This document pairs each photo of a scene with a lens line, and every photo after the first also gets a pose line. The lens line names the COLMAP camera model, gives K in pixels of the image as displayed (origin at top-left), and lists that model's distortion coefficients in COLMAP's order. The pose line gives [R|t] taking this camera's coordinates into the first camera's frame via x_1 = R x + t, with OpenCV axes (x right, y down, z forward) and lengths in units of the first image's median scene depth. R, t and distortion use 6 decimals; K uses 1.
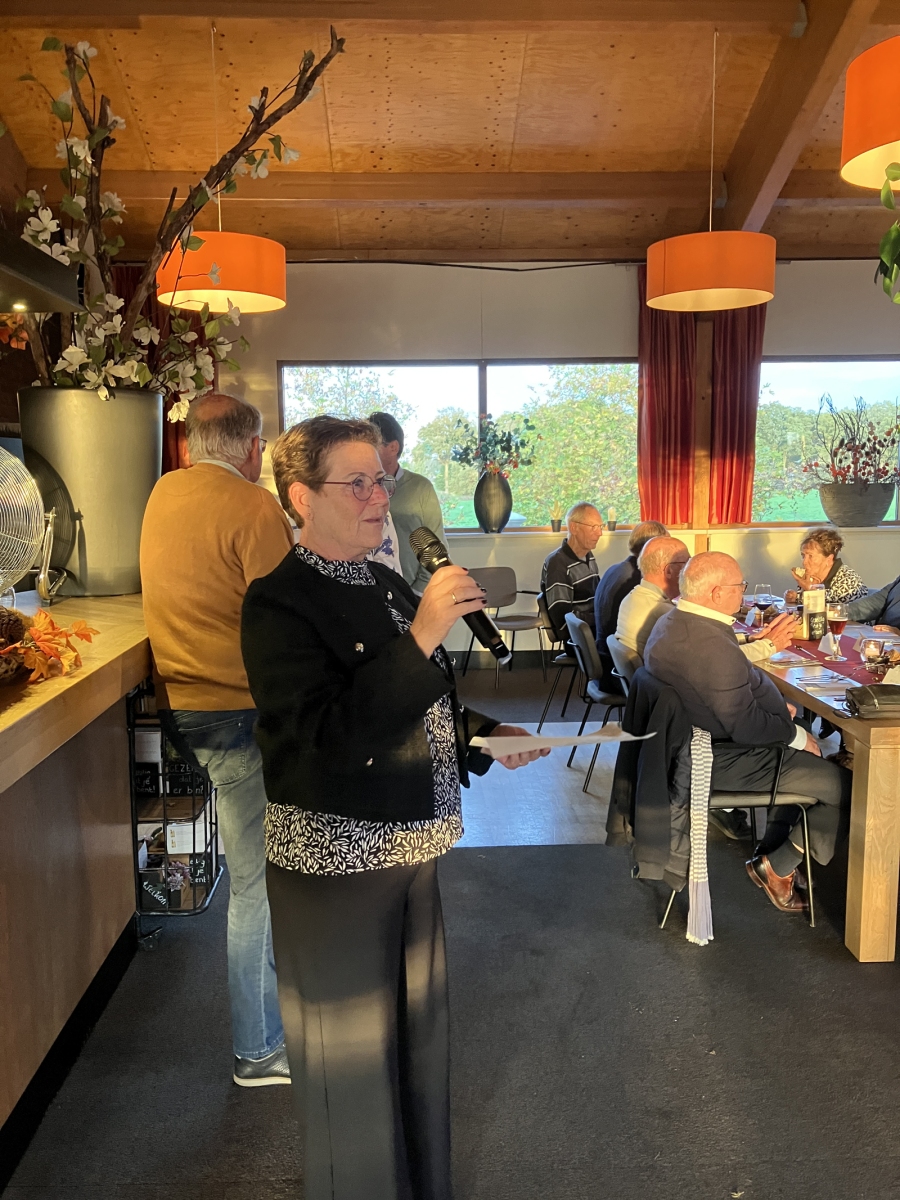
lens RADIAL K [[988.9, 0, 436.7], [0, 988.9, 604.4], [0, 0, 1]] dist [0.010849, 0.007568]
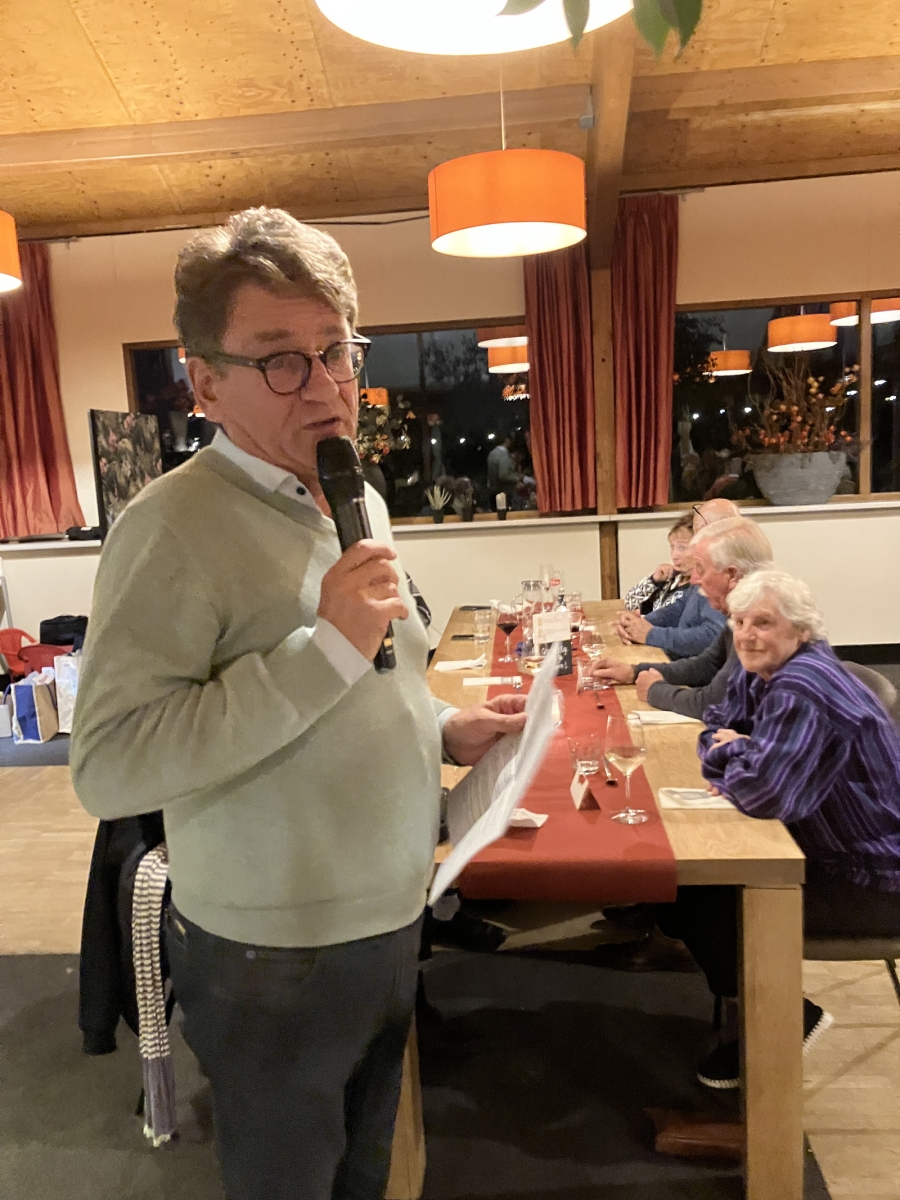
lens RADIAL K [[988.9, 0, 436.7], [0, 988.9, 604.4], [0, 0, 1]] dist [0.010849, 0.007568]
pose [[0.992595, -0.026935, -0.118446, 0.254009], [0.029220, 0.999418, 0.017599, -0.020070], [0.117903, -0.020929, 0.992805, 0.153031]]
